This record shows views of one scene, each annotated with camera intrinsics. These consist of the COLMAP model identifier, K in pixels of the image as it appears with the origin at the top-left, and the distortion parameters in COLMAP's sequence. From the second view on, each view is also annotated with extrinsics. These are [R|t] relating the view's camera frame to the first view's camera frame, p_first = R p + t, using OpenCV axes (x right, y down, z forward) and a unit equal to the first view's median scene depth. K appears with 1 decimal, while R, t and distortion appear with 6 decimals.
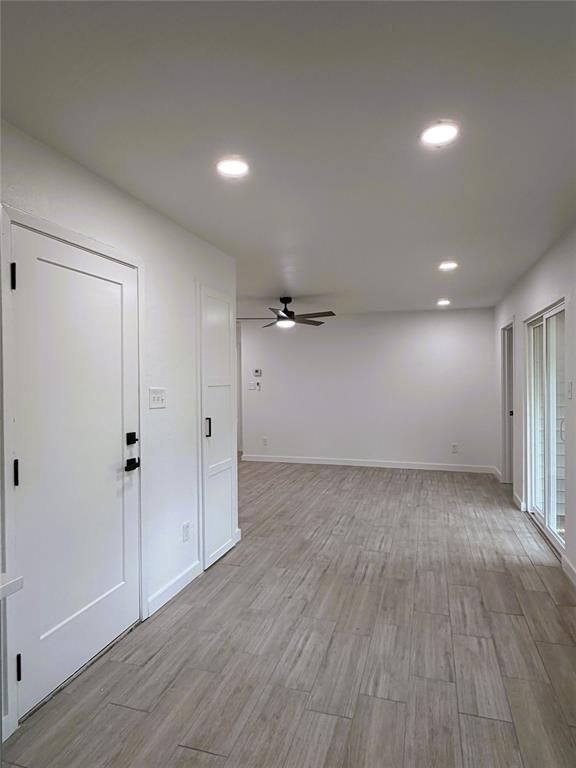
lens RADIAL K [[456.2, 0, 292.4], [0, 456.2, 387.5], [0, 0, 1]] dist [-0.000693, 0.002267]
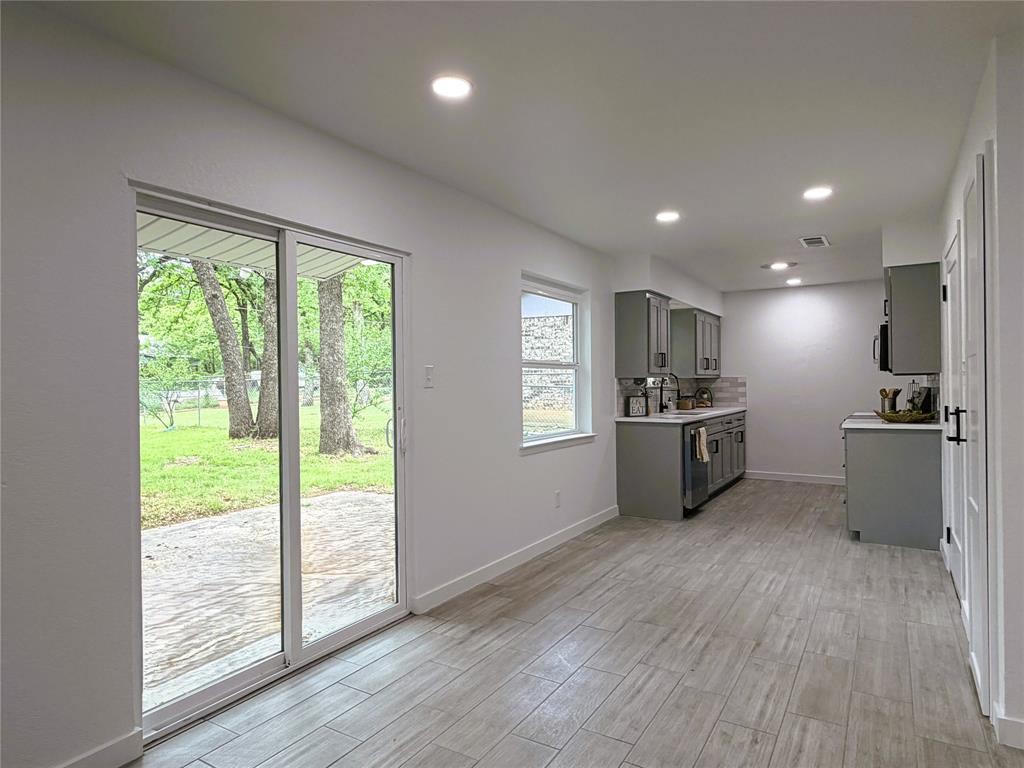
lens RADIAL K [[608.2, 0, 510.5], [0, 608.2, 384.6], [0, 0, 1]] dist [-0.000693, 0.002267]
pose [[-0.964965, 0.019759, 0.261633, 0.156913], [0.024387, 0.999598, 0.014457, 0.005386], [-0.261242, 0.020331, -0.965059, 1.691482]]
